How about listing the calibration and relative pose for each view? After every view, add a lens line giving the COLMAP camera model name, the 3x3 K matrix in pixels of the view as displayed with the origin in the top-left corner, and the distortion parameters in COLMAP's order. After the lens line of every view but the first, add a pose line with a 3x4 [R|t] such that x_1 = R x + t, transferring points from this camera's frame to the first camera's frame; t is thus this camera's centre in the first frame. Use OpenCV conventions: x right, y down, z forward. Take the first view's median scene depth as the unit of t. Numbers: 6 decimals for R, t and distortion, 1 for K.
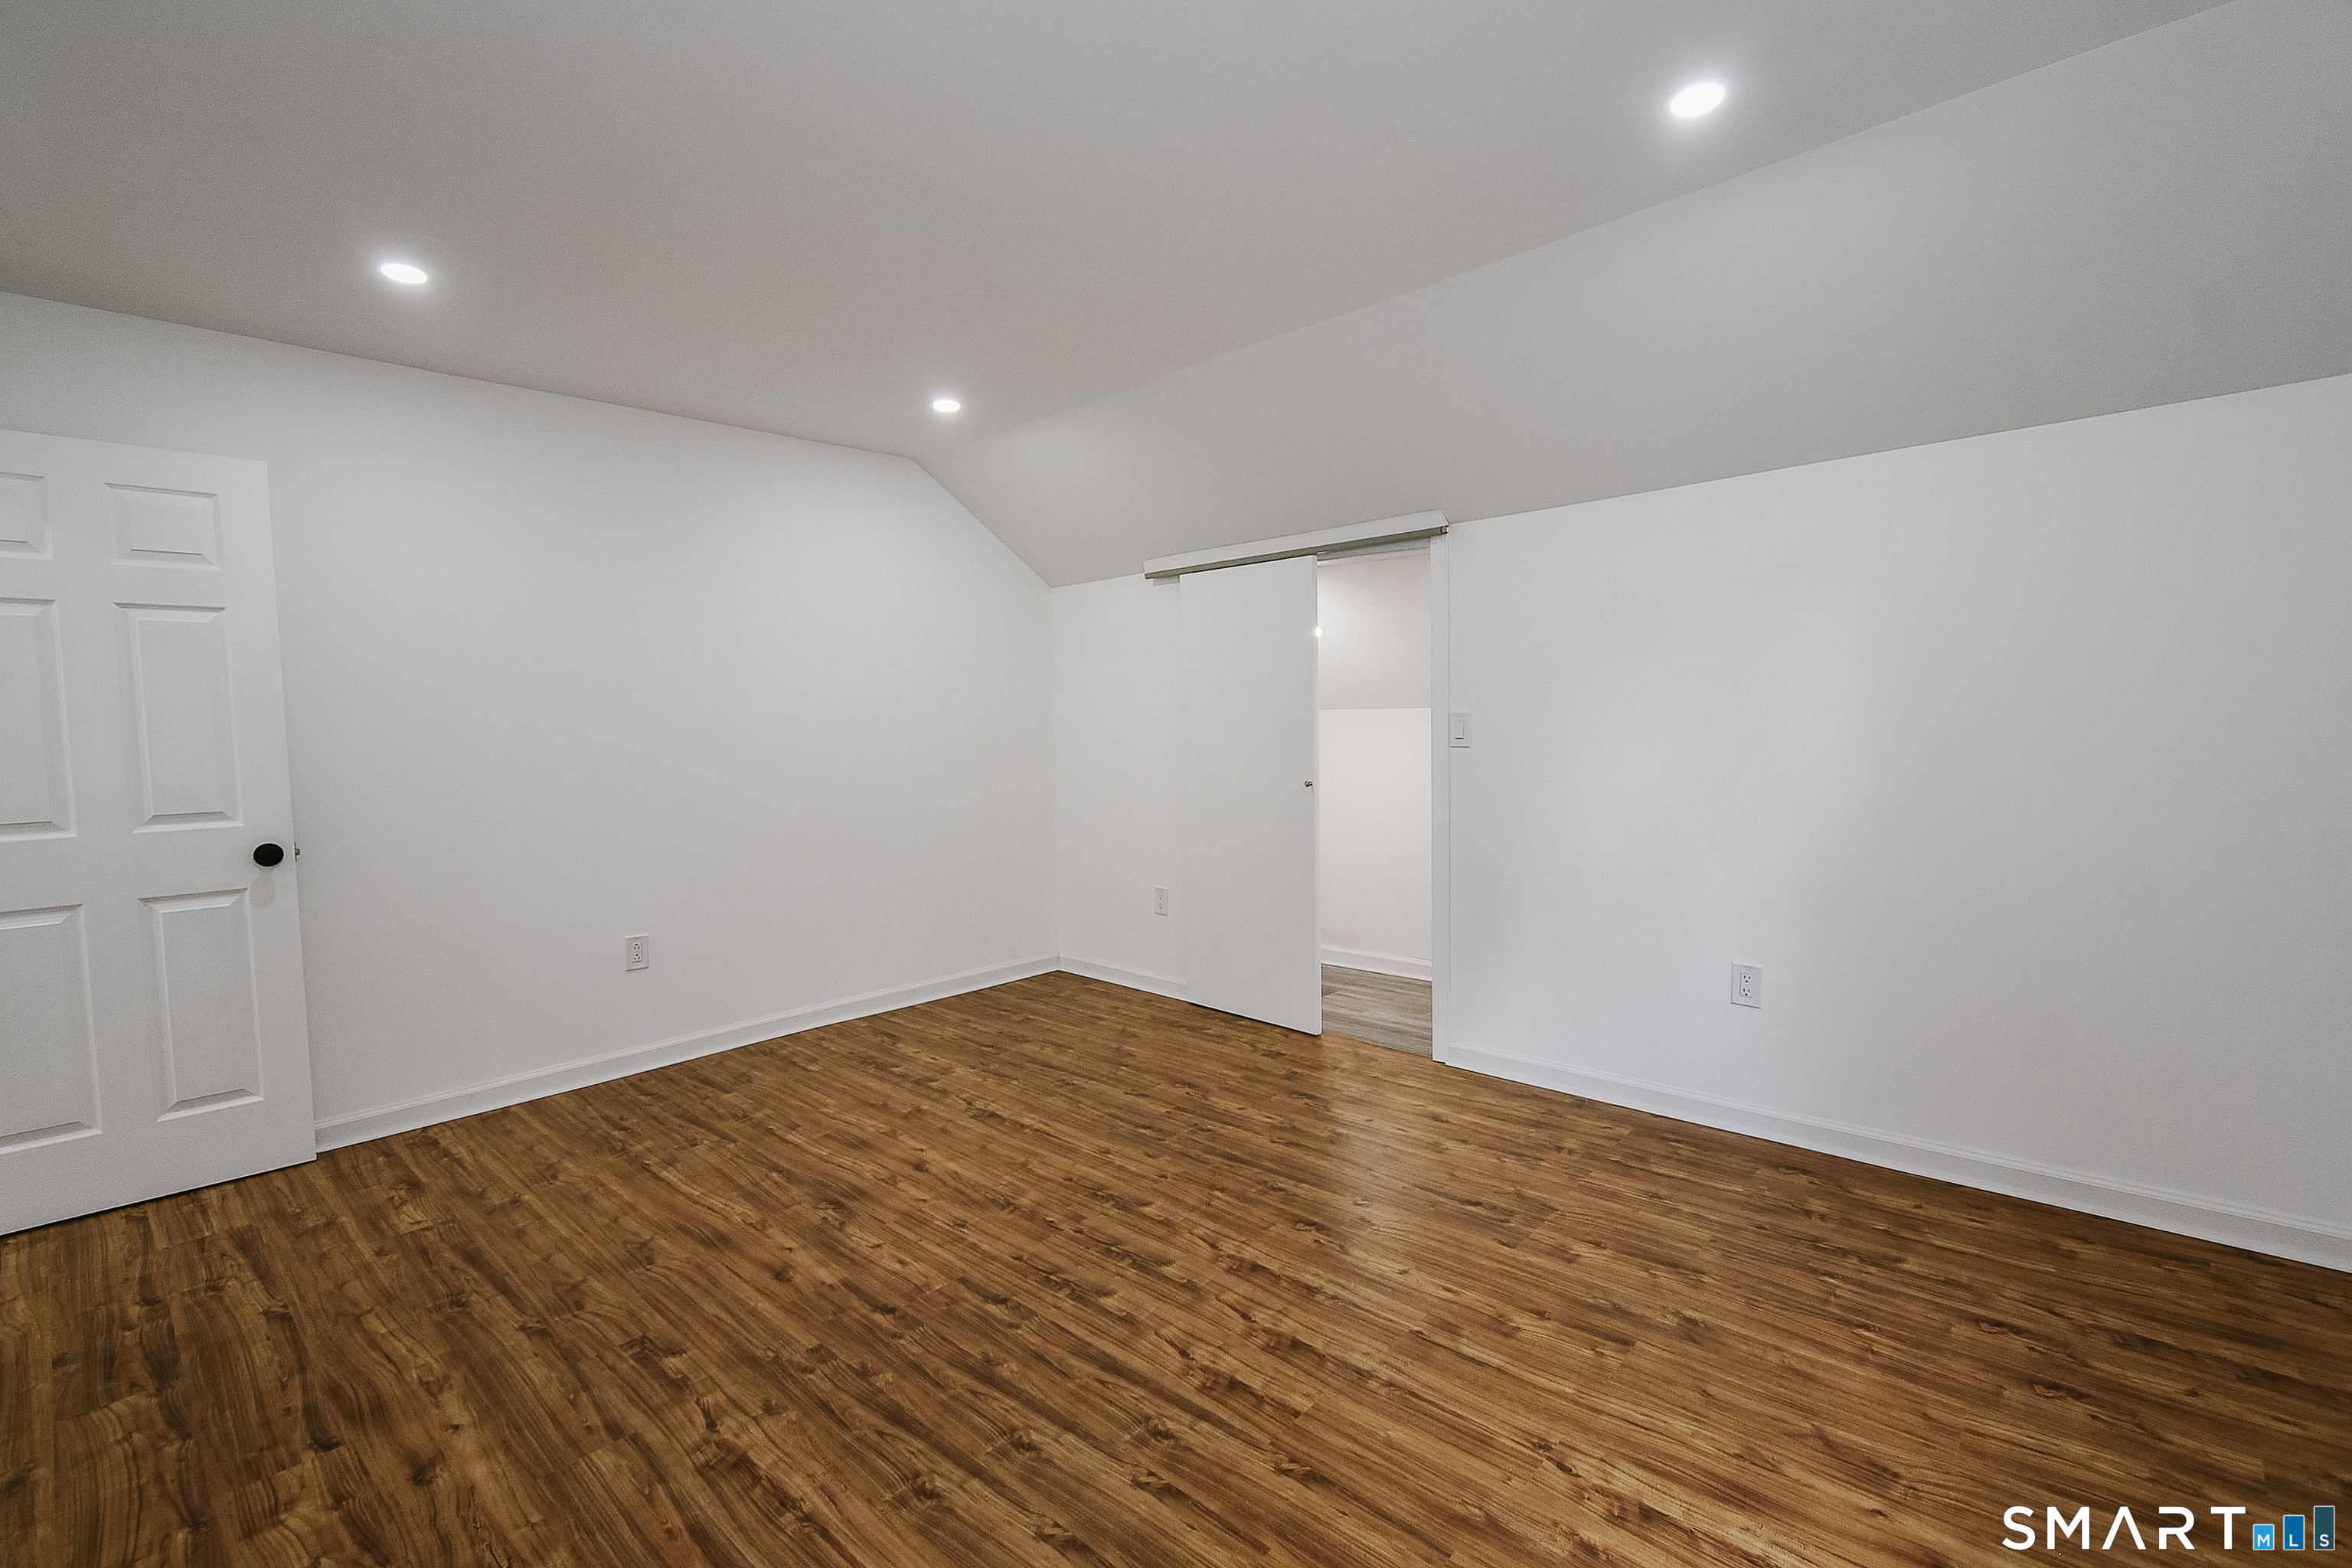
lens RADIAL K [[1059.8, 0, 1215.3], [0, 1059.8, 785.3], [0, 0, 1]] dist [0.007748, -0.004637]
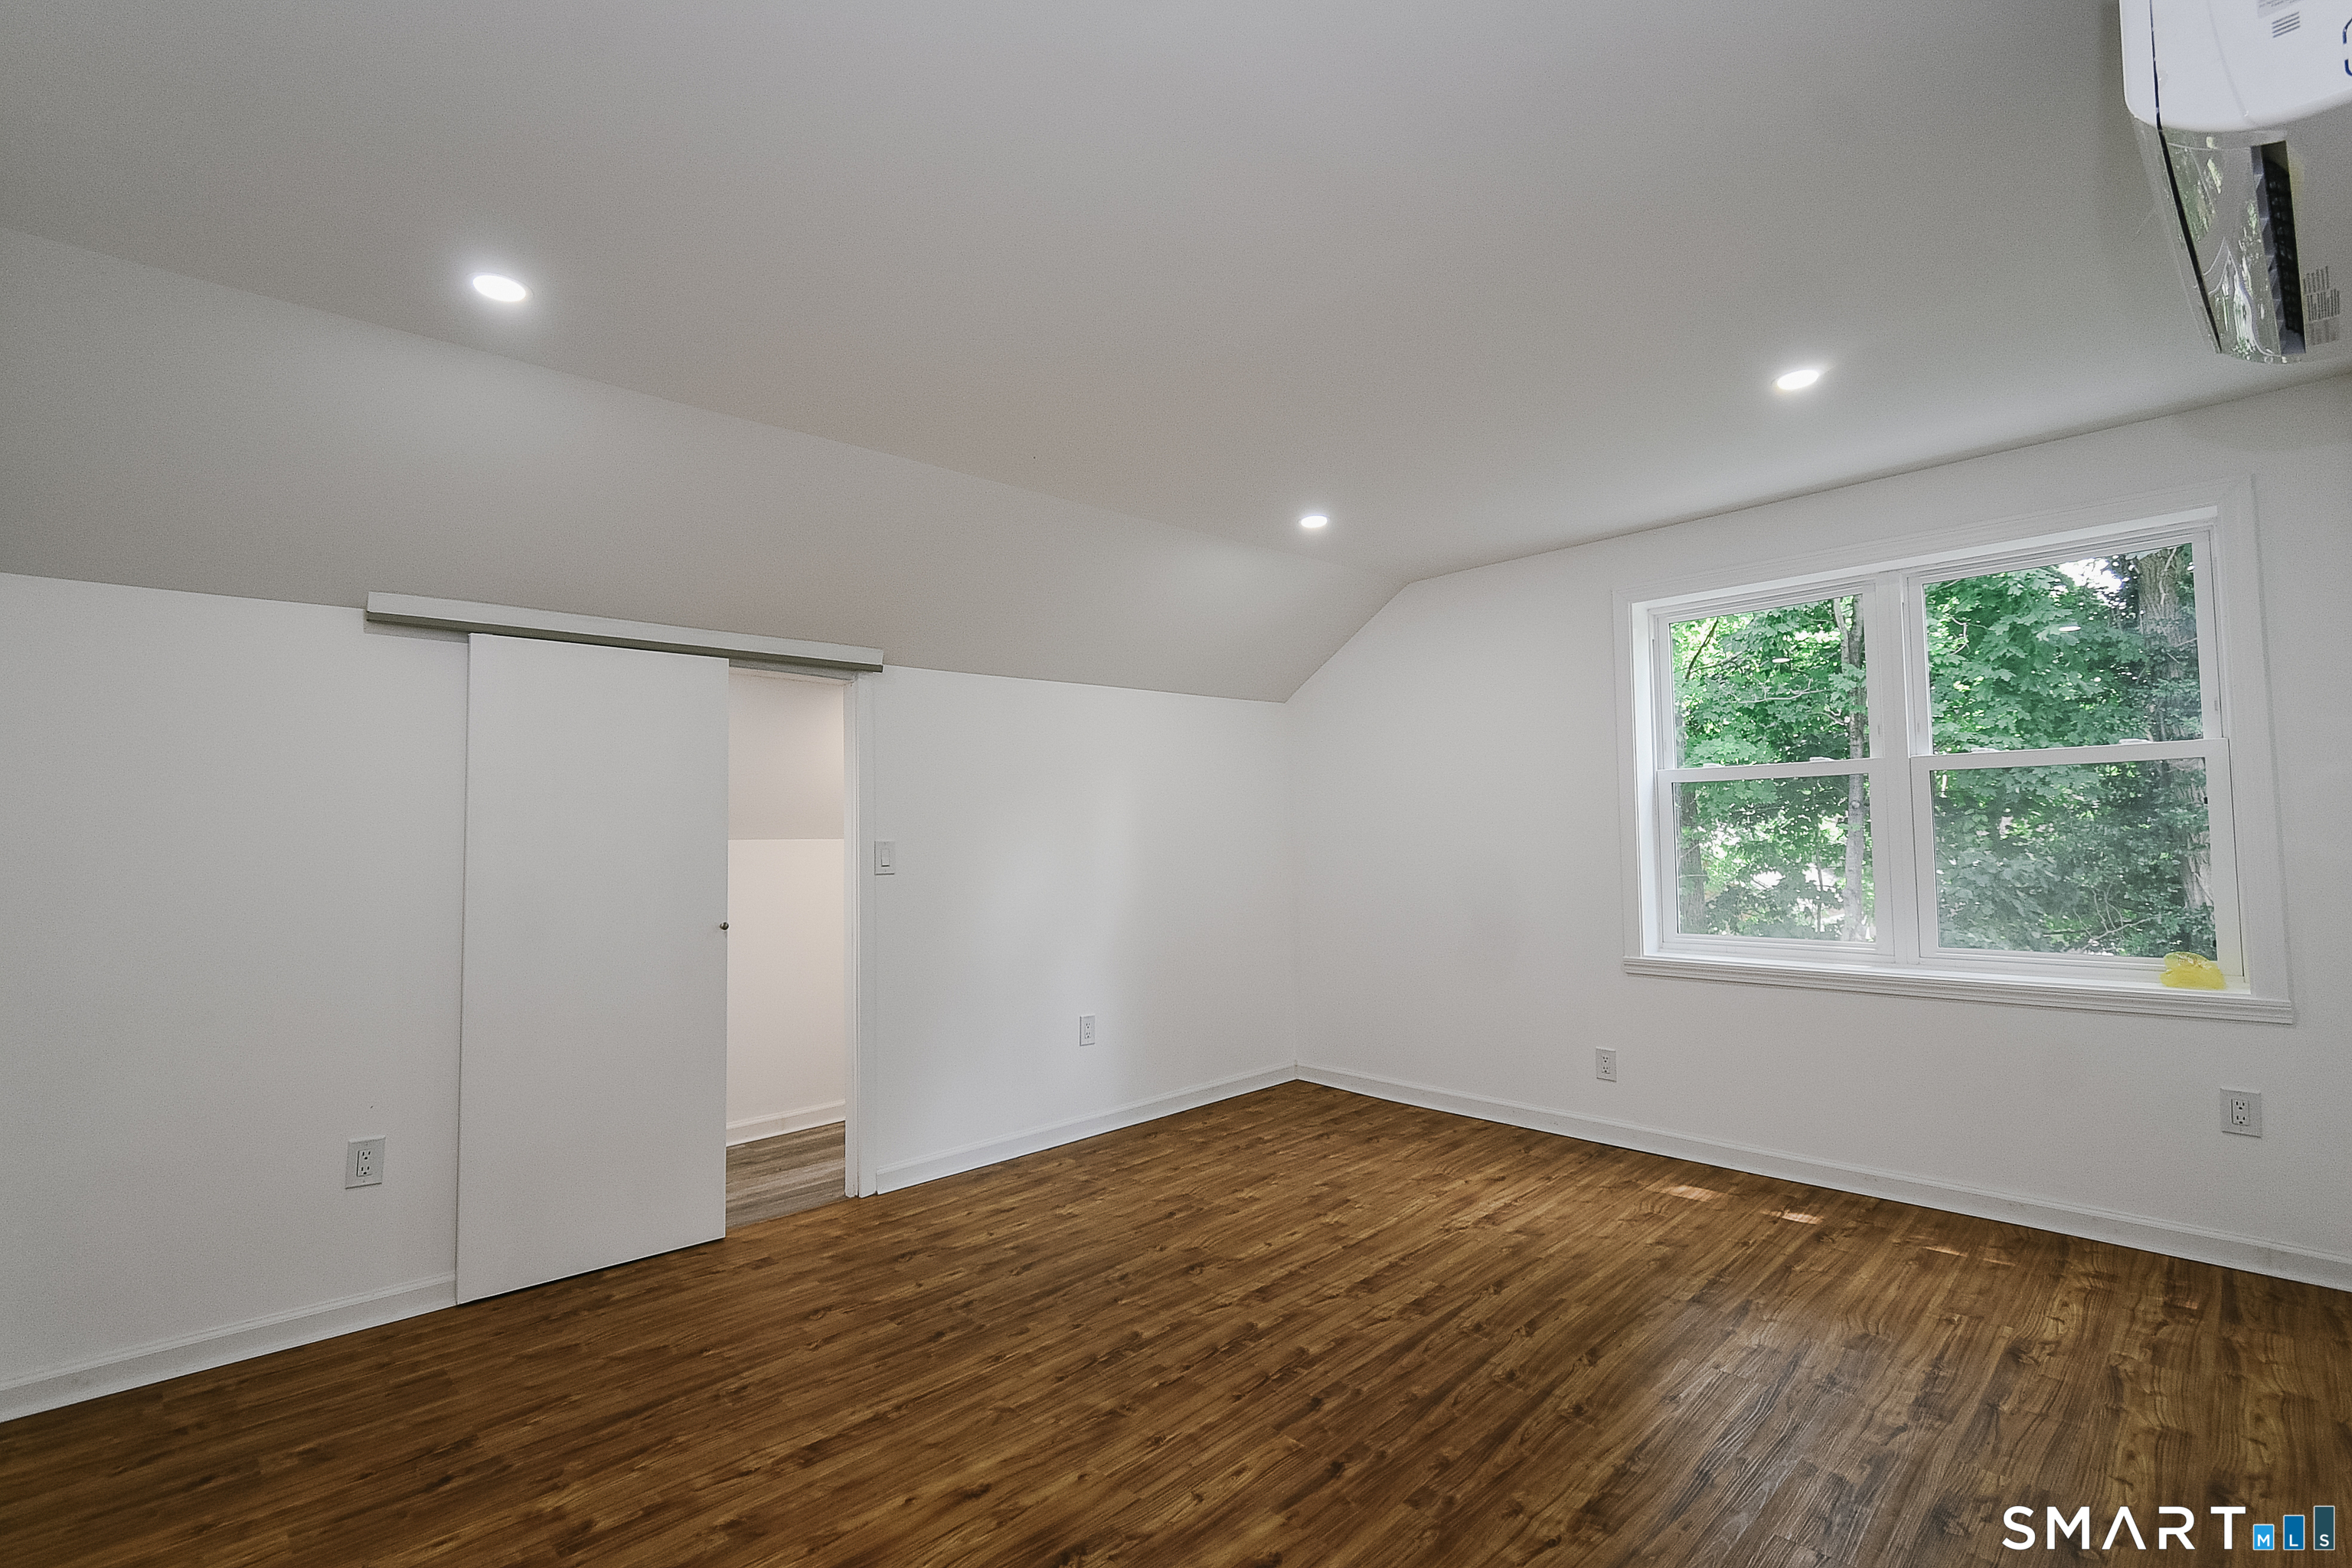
lens RADIAL K [[1059.8, 0, 1173.4], [0, 1059.8, 782.4], [0, 0, 1]] dist [0.007748, -0.004637]
pose [[0.059554, 0.068074, 0.995901, -1.038103], [0.079904, 0.994146, -0.072732, -0.035278], [-0.995022, 0.083908, 0.053766, 0.845173]]
